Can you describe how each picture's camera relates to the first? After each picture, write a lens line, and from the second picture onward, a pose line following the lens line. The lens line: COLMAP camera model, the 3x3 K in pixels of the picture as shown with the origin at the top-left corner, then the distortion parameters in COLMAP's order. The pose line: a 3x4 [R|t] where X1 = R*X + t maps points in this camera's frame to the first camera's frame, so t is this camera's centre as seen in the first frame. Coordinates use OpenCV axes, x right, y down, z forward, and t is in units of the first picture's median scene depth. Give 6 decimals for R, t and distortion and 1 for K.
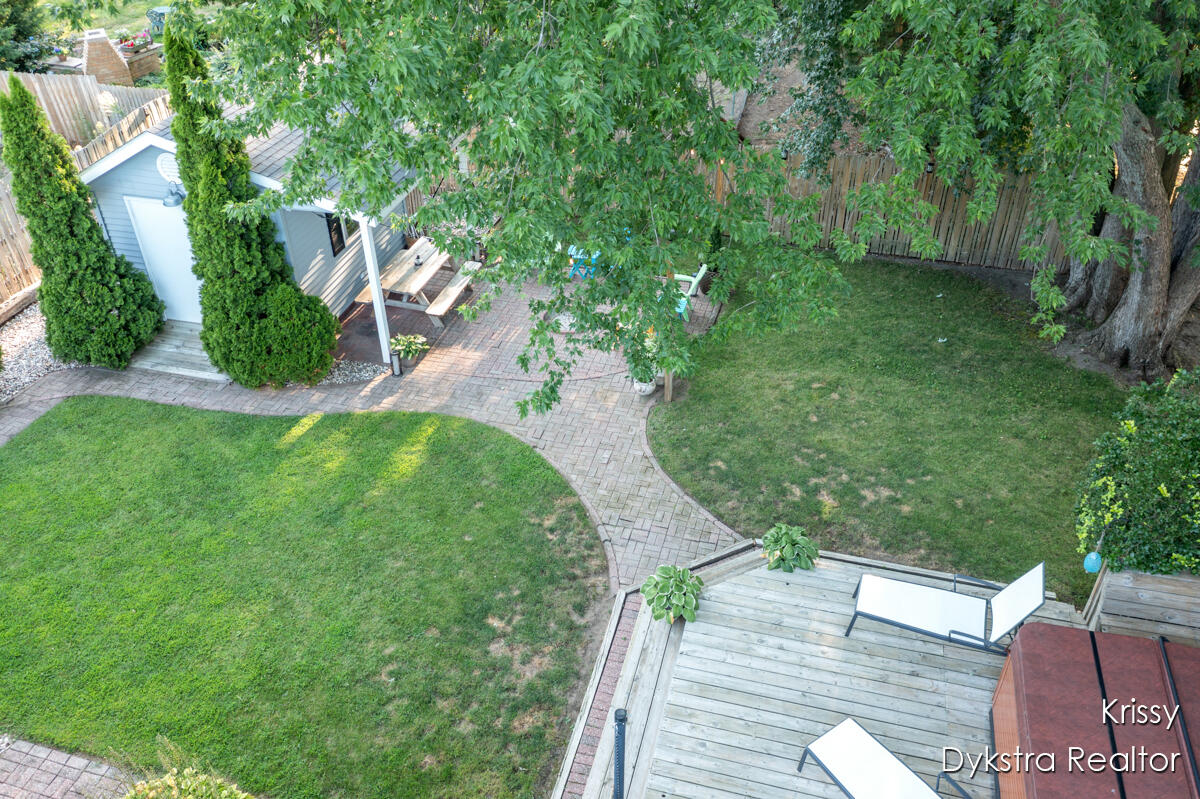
lens RADIAL K [[946.8, 0, 594.7], [0, 946.8, 401.3], [0, 0, 1]] dist [-0.010741, 0.000629]
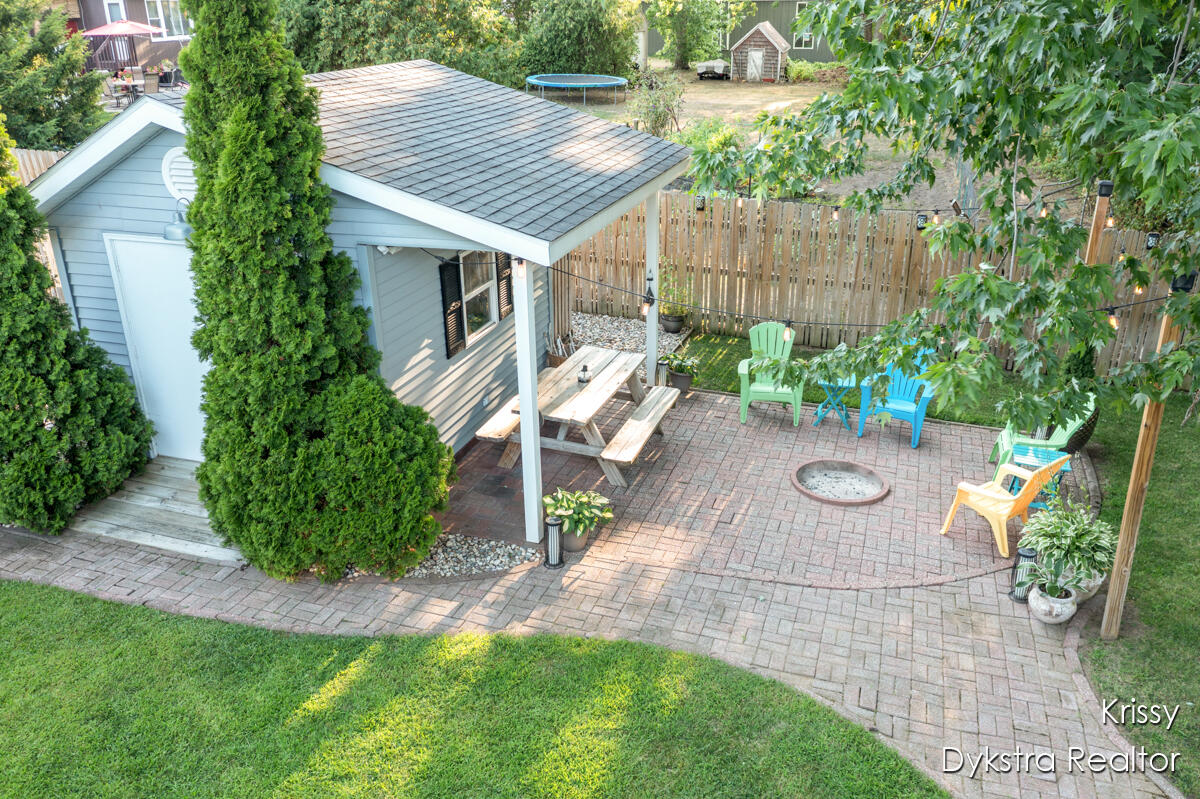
lens RADIAL K [[946.8, 0, 594.7], [0, 946.8, 401.3], [0, 0, 1]] dist [-0.010741, 0.000629]
pose [[0.997663, 0.027816, -0.062408, -0.162622], [-0.041408, 0.972682, -0.228420, 0.003496], [0.054349, 0.230470, 0.971560, 0.487663]]
